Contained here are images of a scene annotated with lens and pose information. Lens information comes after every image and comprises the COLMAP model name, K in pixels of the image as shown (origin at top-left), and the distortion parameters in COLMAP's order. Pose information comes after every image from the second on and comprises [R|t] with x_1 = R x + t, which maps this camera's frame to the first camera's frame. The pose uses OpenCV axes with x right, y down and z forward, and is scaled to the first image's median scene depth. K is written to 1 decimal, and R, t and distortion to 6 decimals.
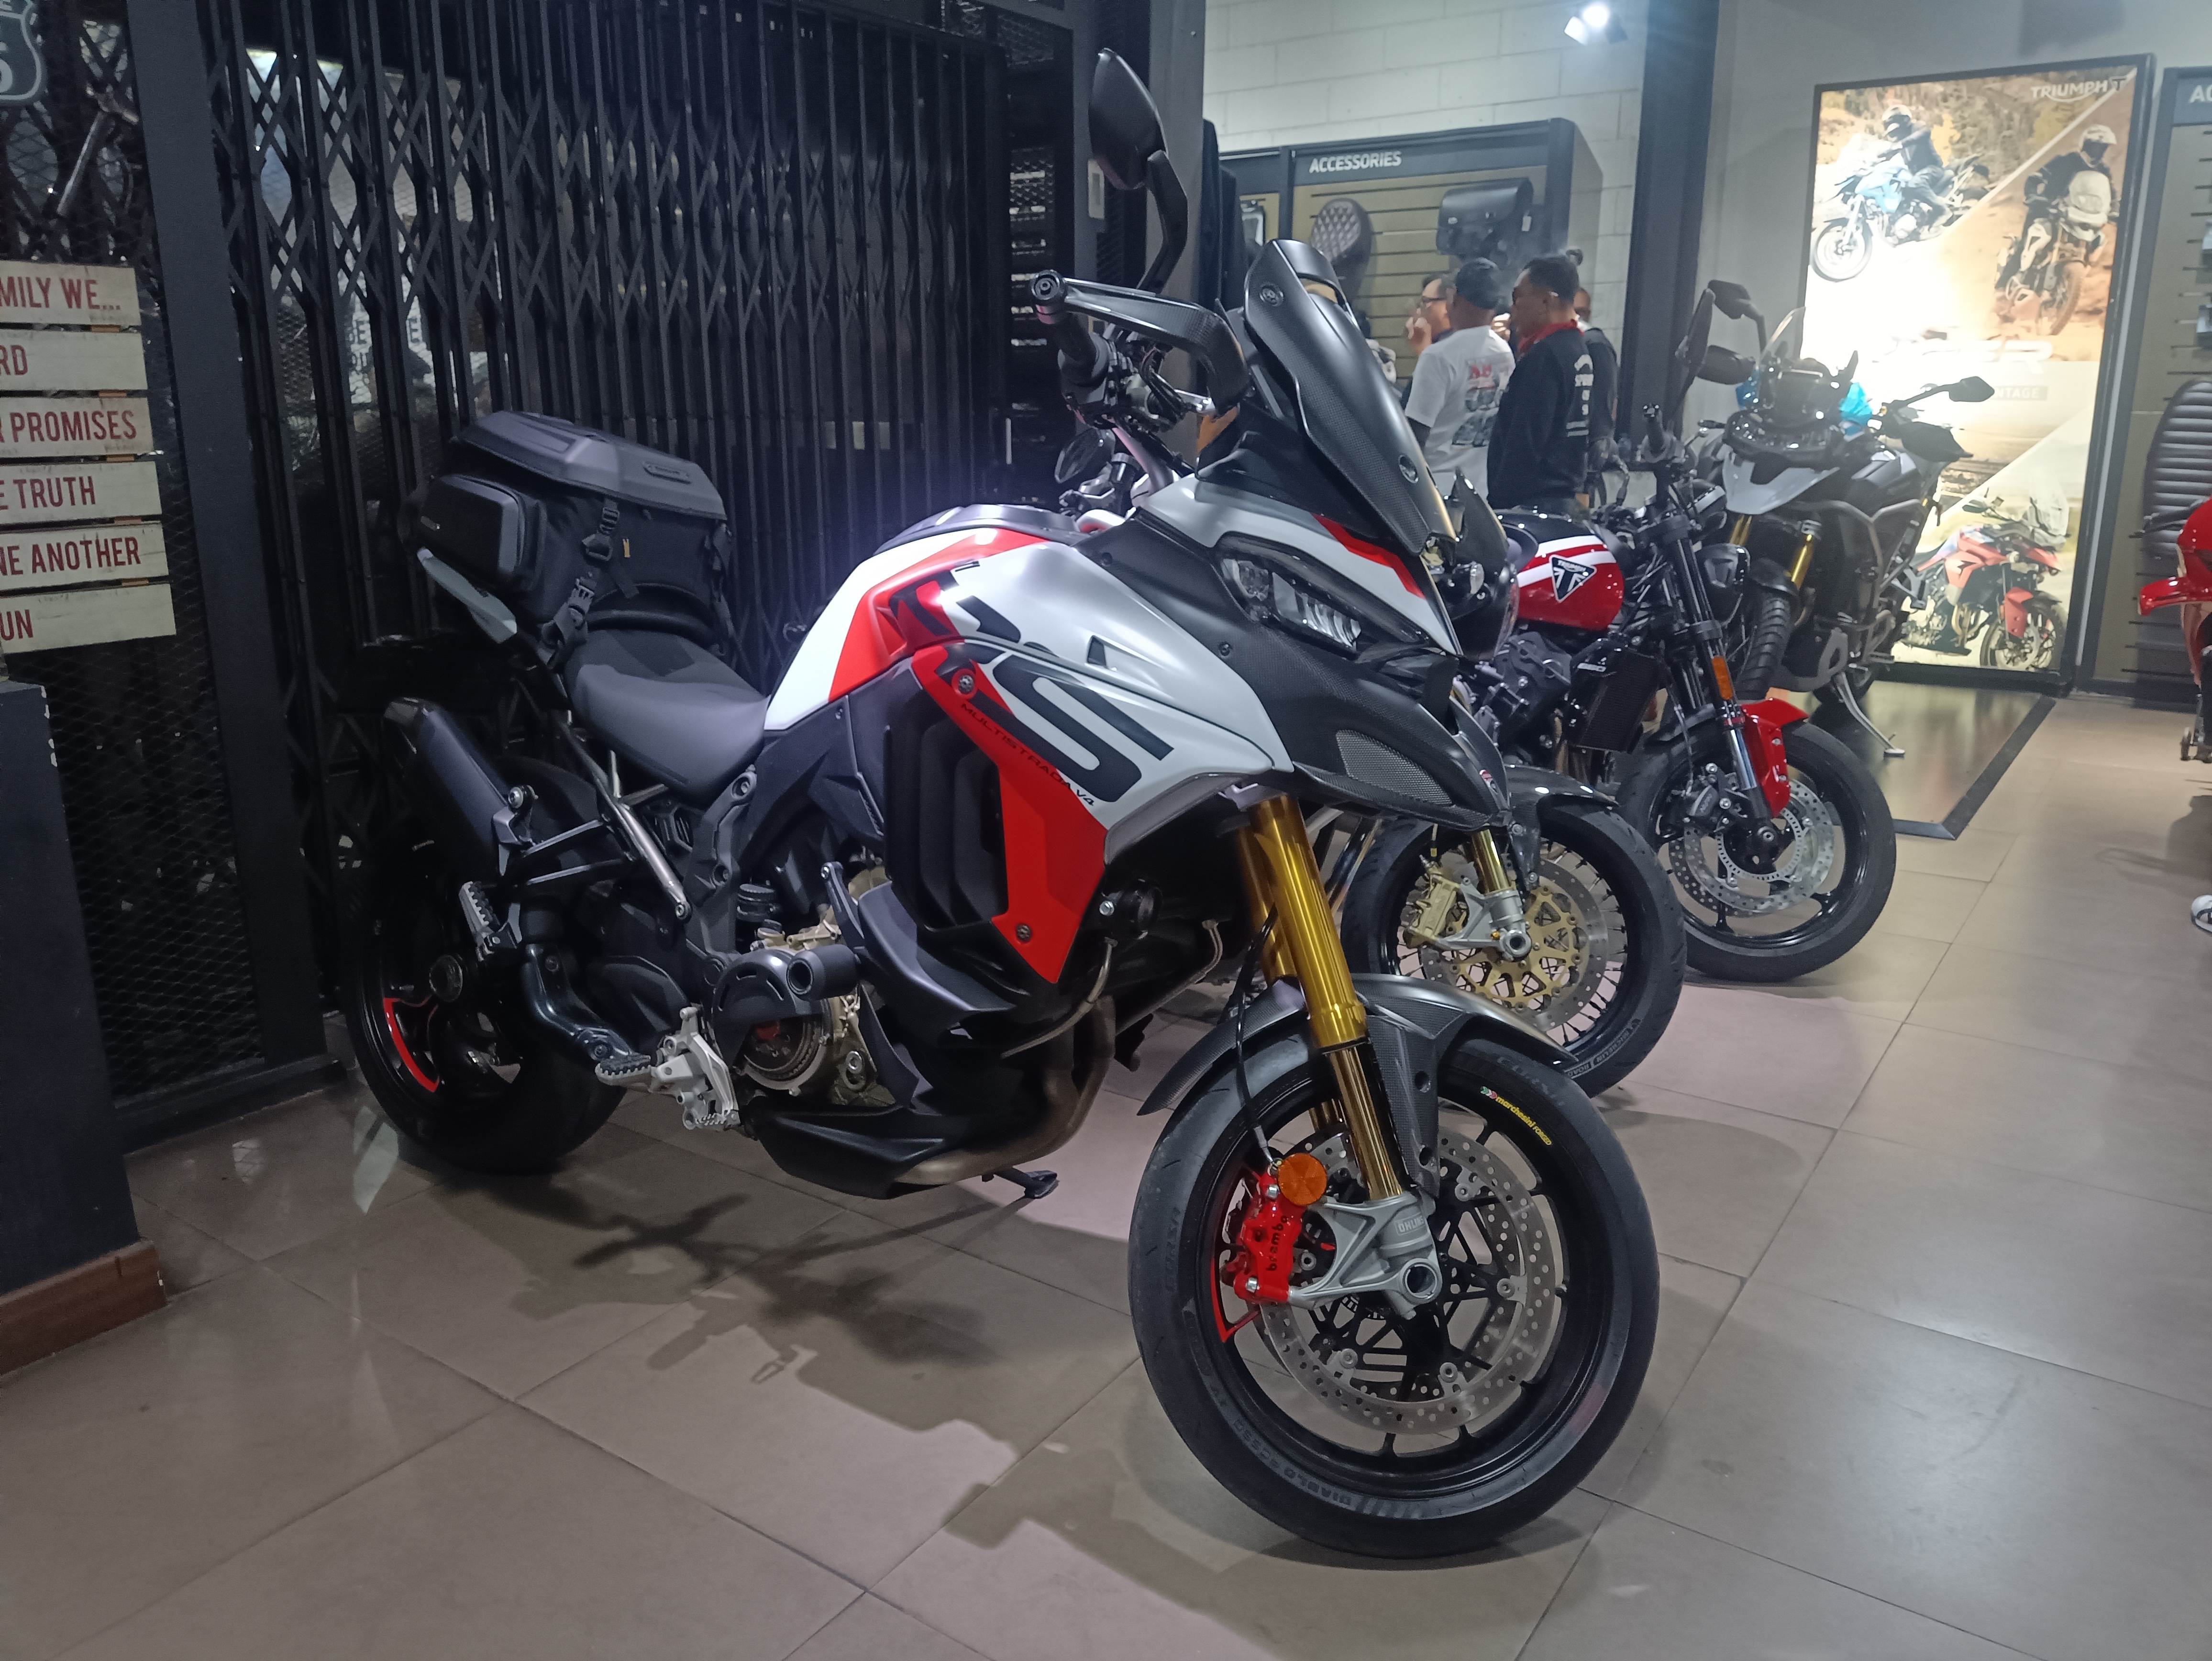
lens RADIAL K [[1680.2, 0, 1106.0], [0, 1680.2, 830.5], [0, 0, 1]] dist [0.043031, -0.072292]
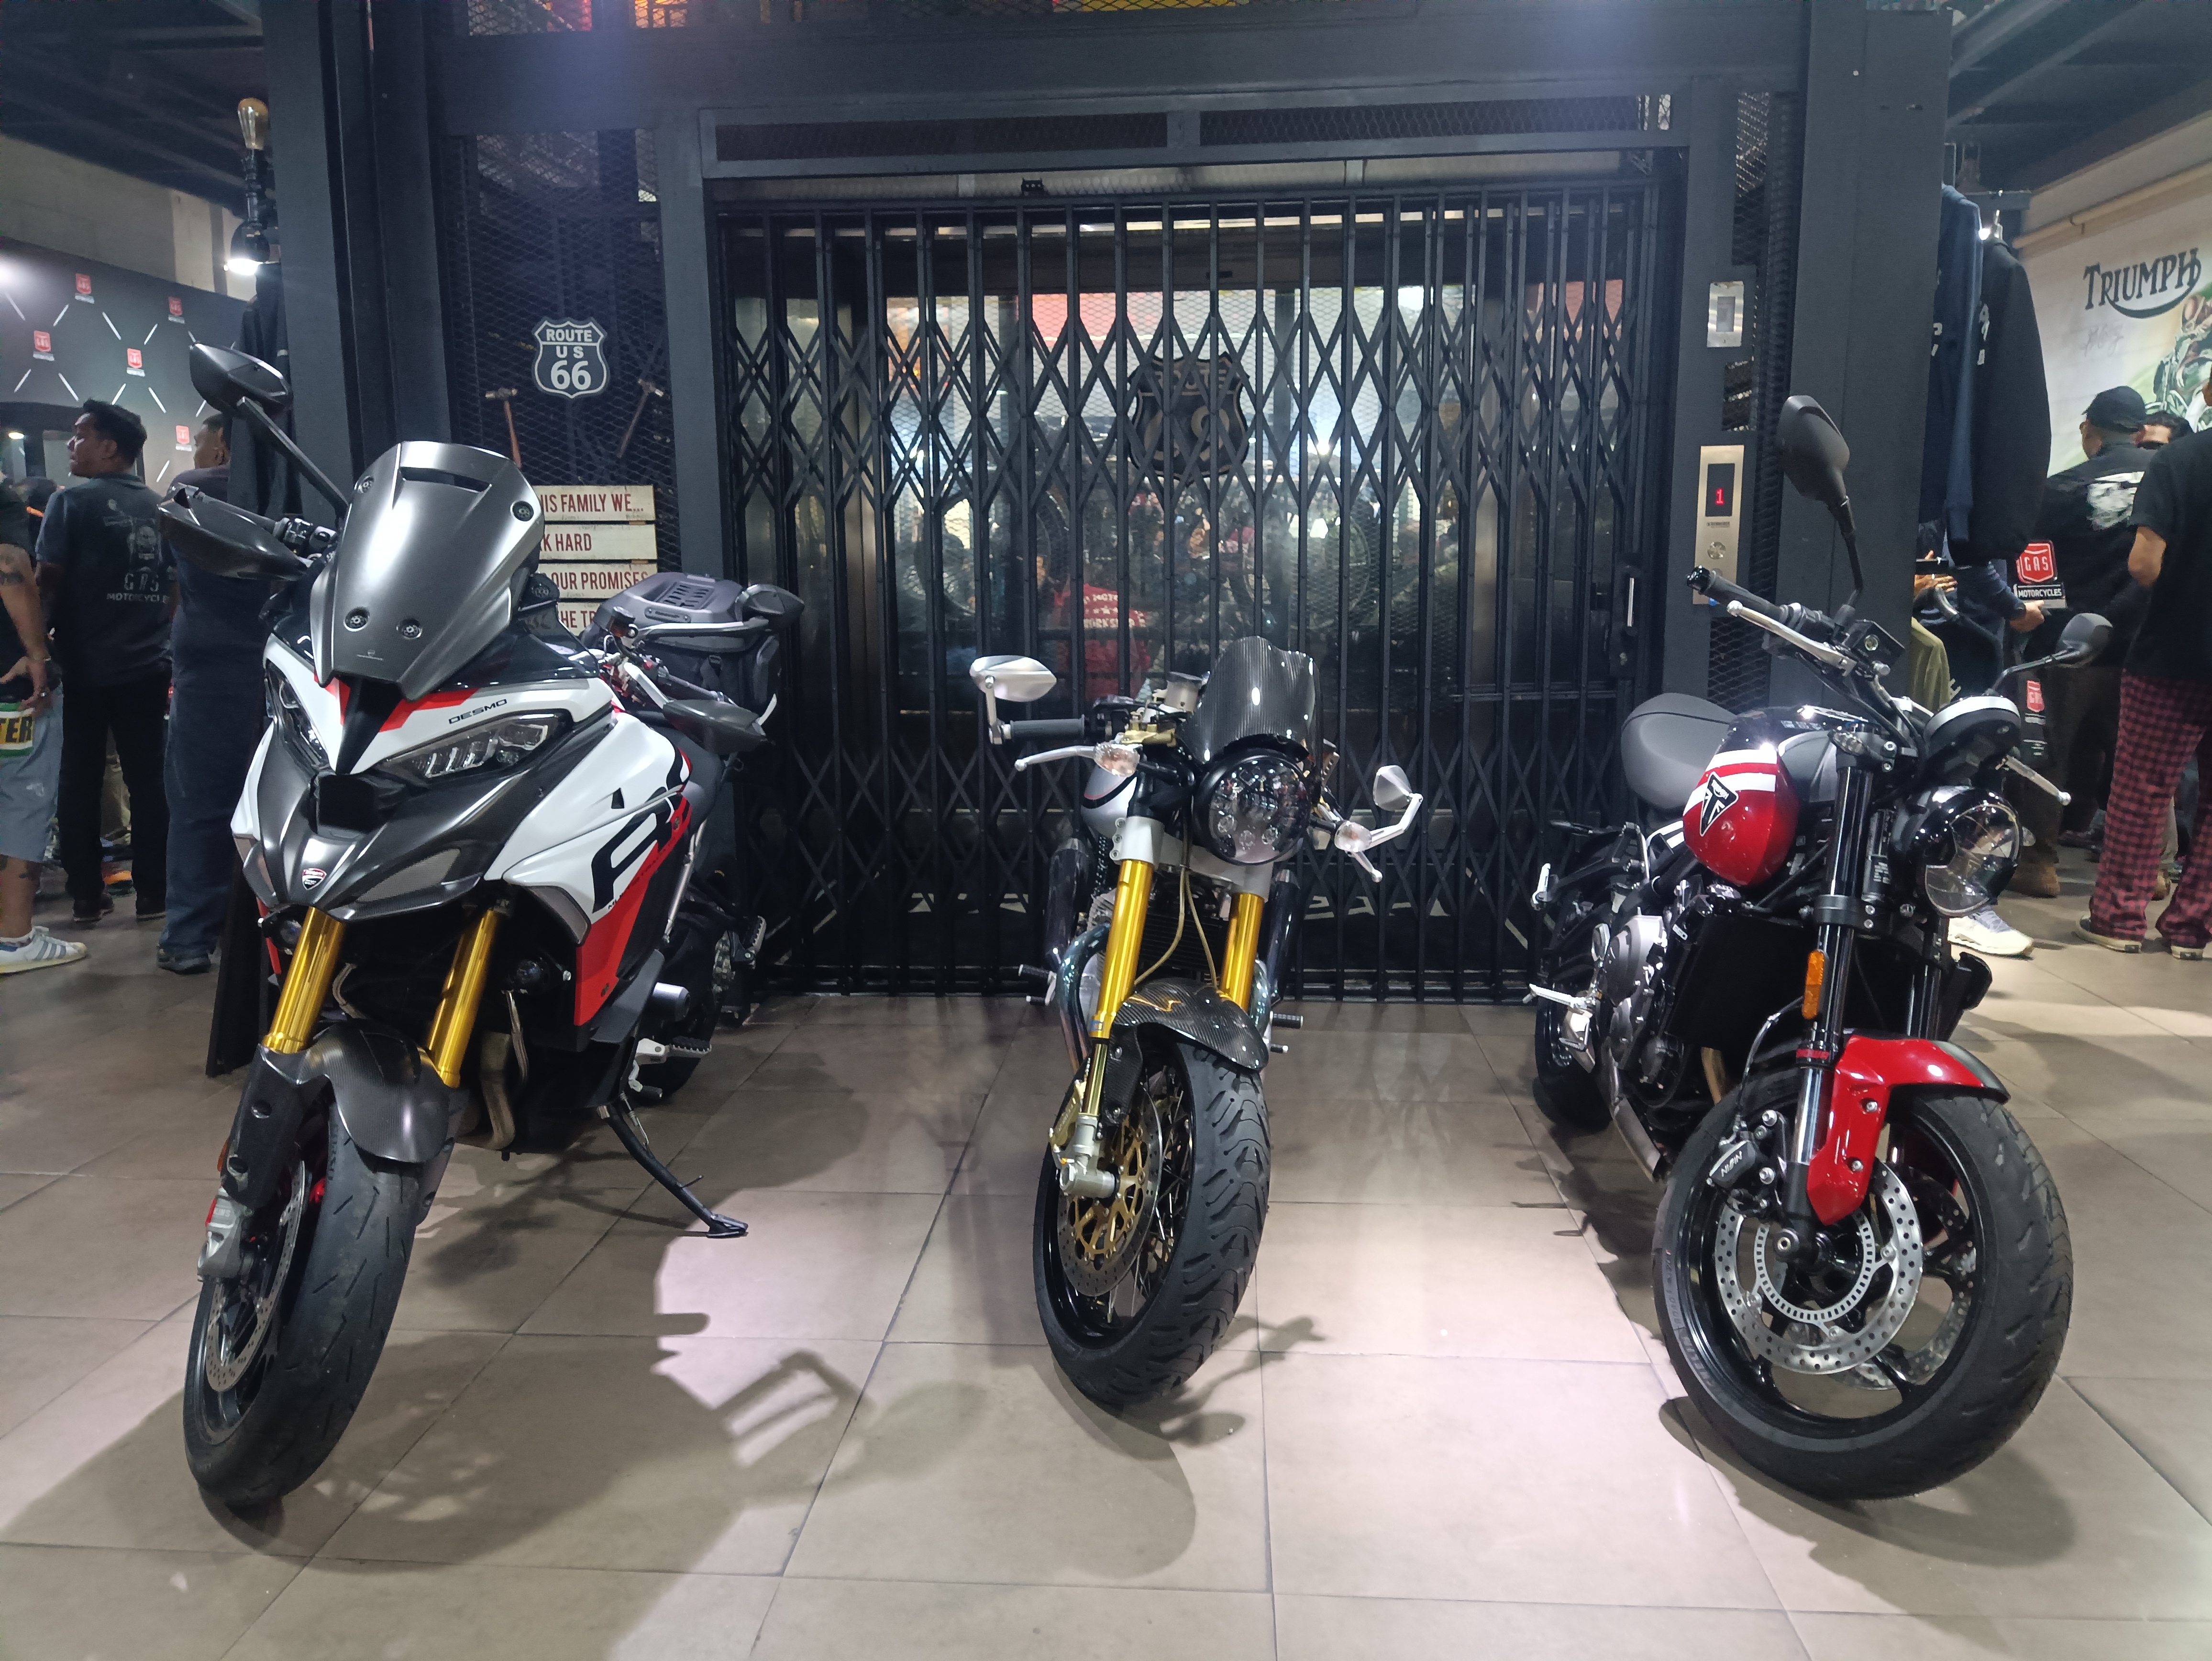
lens RADIAL K [[1680.2, 0, 1106.0], [0, 1680.2, 830.5], [0, 0, 1]] dist [0.043031, -0.072292]
pose [[0.511145, 0.158065, -0.844835, 1.097766], [-0.206905, 0.976667, 0.057548, -0.197551], [0.834219, 0.145385, 0.531923, 0.562411]]
